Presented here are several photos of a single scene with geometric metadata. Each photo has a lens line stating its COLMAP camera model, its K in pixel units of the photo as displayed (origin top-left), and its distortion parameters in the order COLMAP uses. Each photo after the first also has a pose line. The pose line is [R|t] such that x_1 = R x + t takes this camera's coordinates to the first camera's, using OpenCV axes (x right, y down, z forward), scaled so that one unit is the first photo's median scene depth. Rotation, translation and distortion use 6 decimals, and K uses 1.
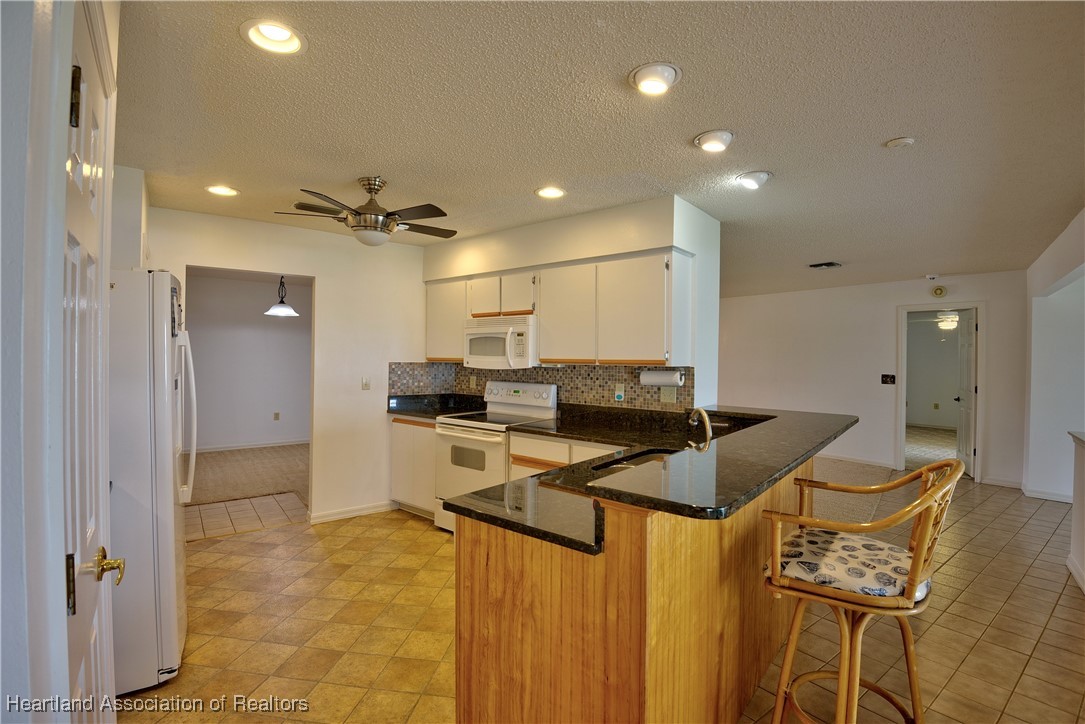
lens RADIAL K [[502.2, 0, 548.7], [0, 502.2, 362.4], [0, 0, 1]] dist [-0.005063, -0.000785]
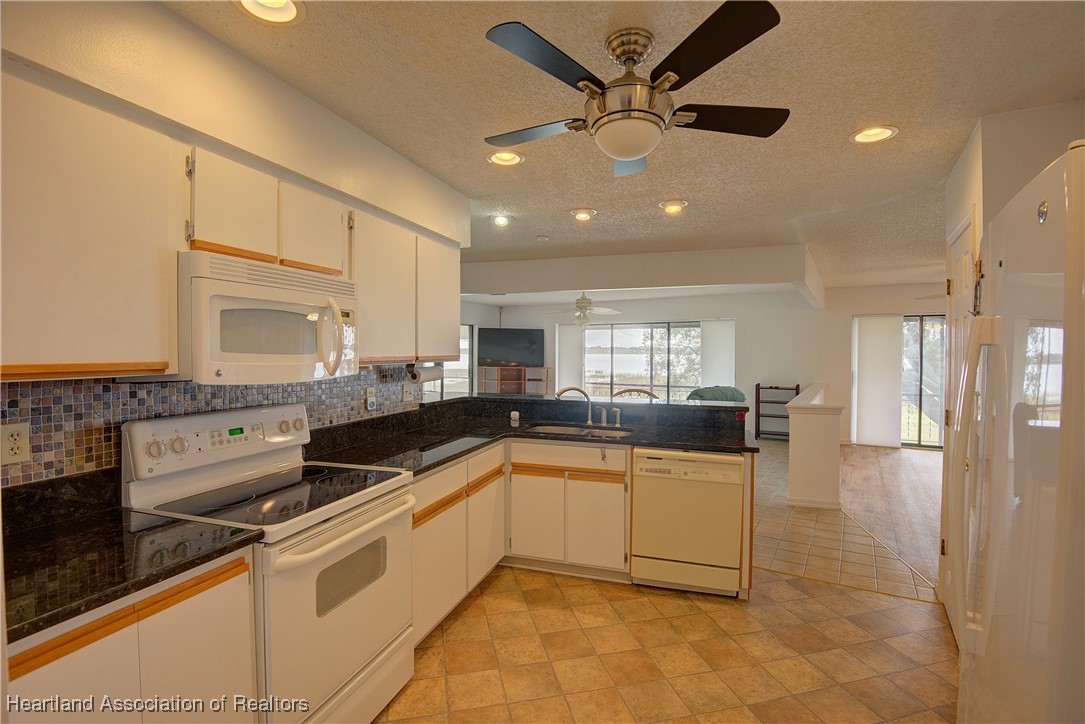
lens RADIAL K [[502.2, 0, 549.3], [0, 502.2, 365.0], [0, 0, 1]] dist [-0.005063, -0.000785]
pose [[-0.354458, -0.036230, 0.934370, -0.598266], [0.005044, 0.999160, 0.040656, -0.019436], [-0.935058, 0.019124, -0.353978, 0.905579]]
